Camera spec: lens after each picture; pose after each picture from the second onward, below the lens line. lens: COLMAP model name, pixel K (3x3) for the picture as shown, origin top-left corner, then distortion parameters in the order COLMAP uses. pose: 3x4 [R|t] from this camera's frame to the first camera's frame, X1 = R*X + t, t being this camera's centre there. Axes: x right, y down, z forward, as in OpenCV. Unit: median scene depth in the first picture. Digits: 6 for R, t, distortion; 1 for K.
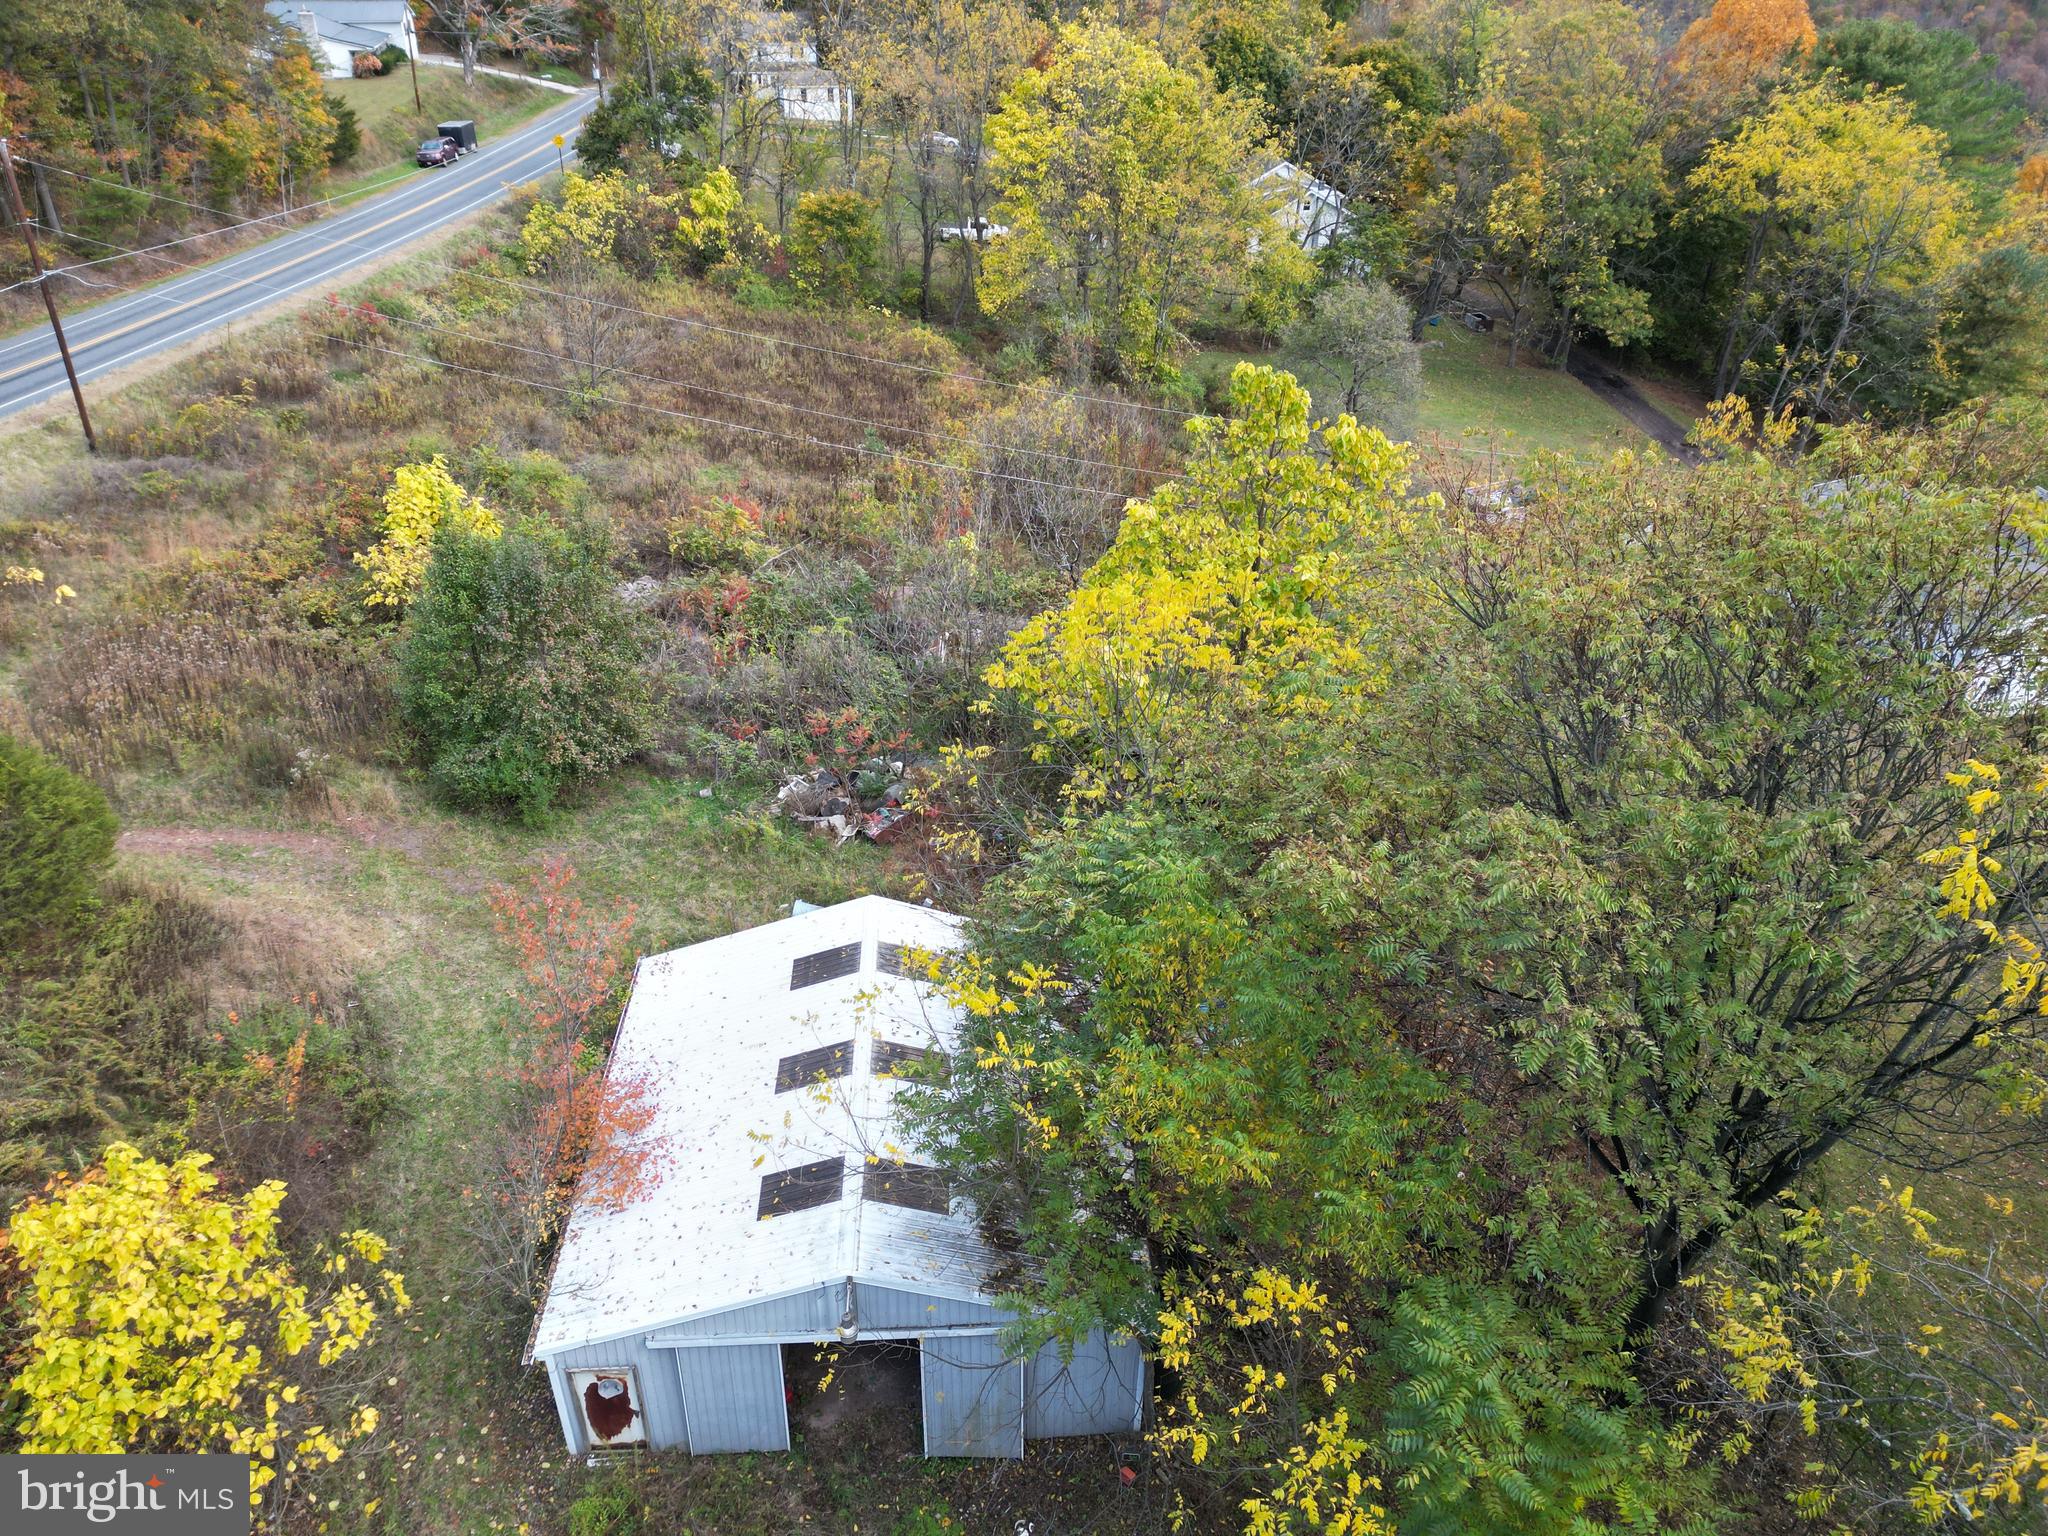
lens RADIAL K [[1424.7, 0, 1023.1], [0, 1424.7, 767.7], [0, 0, 1]] dist [0.075414, -0.068739]
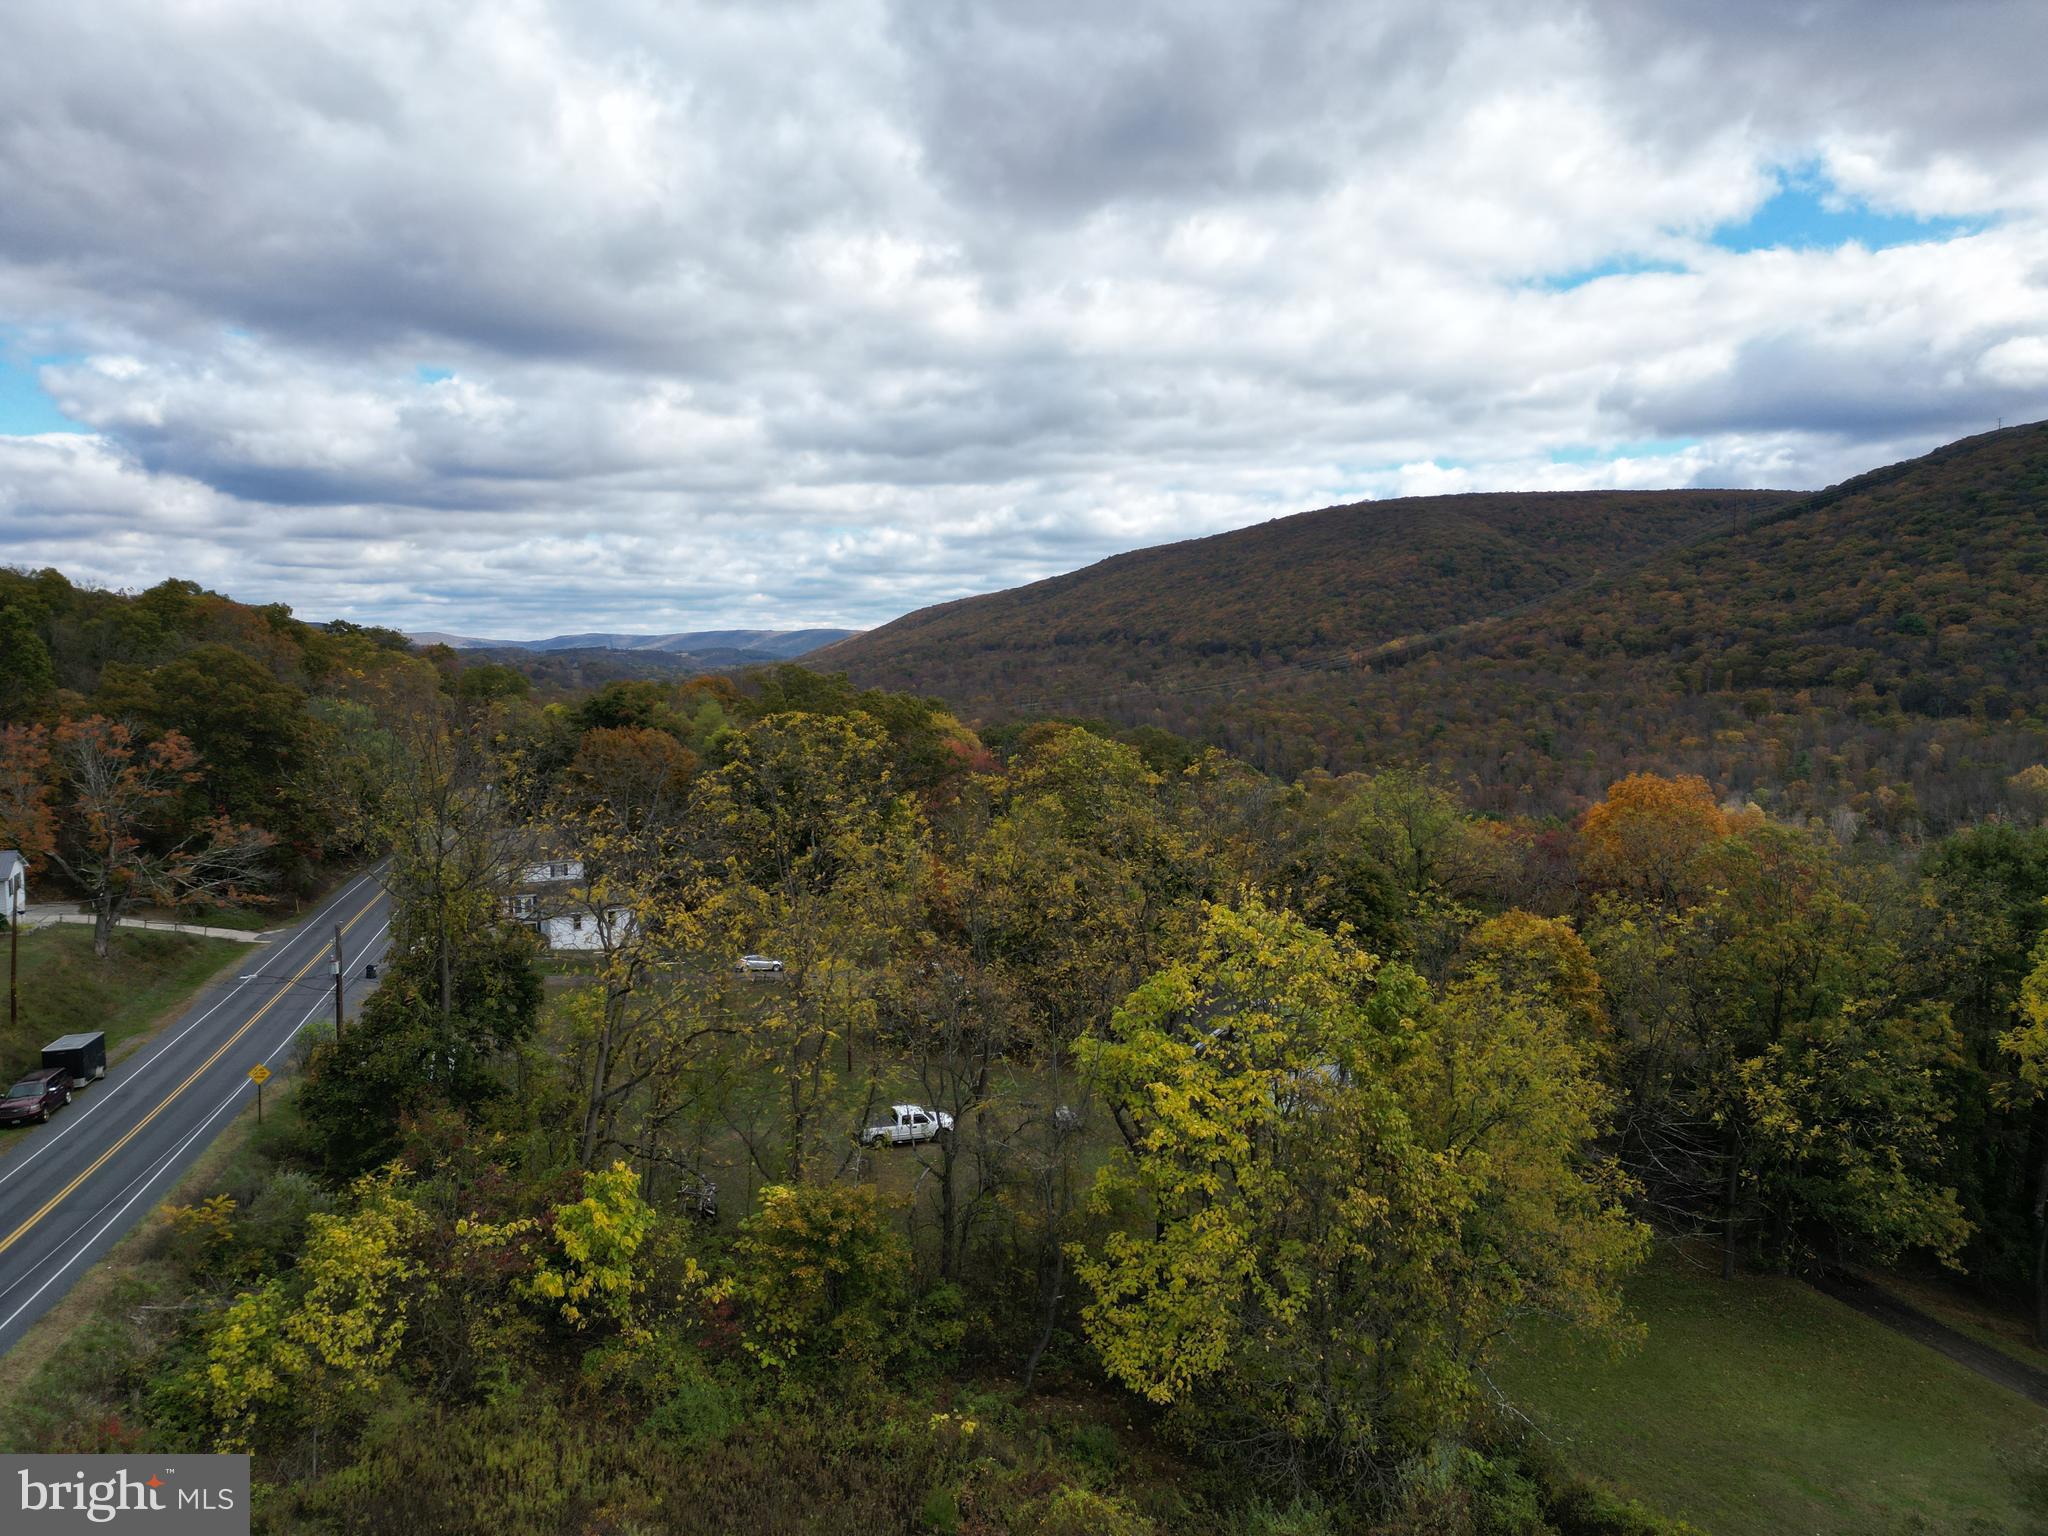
lens RADIAL K [[1424.7, 0, 1022.7], [0, 1424.7, 776.6], [0, 0, 1]] dist [0.075414, -0.068739]
pose [[0.969342, -0.037164, 0.242889, -0.186070], [0.143814, 0.887308, -0.438180, -0.282282], [-0.199233, 0.459677, 0.865450, 0.418670]]
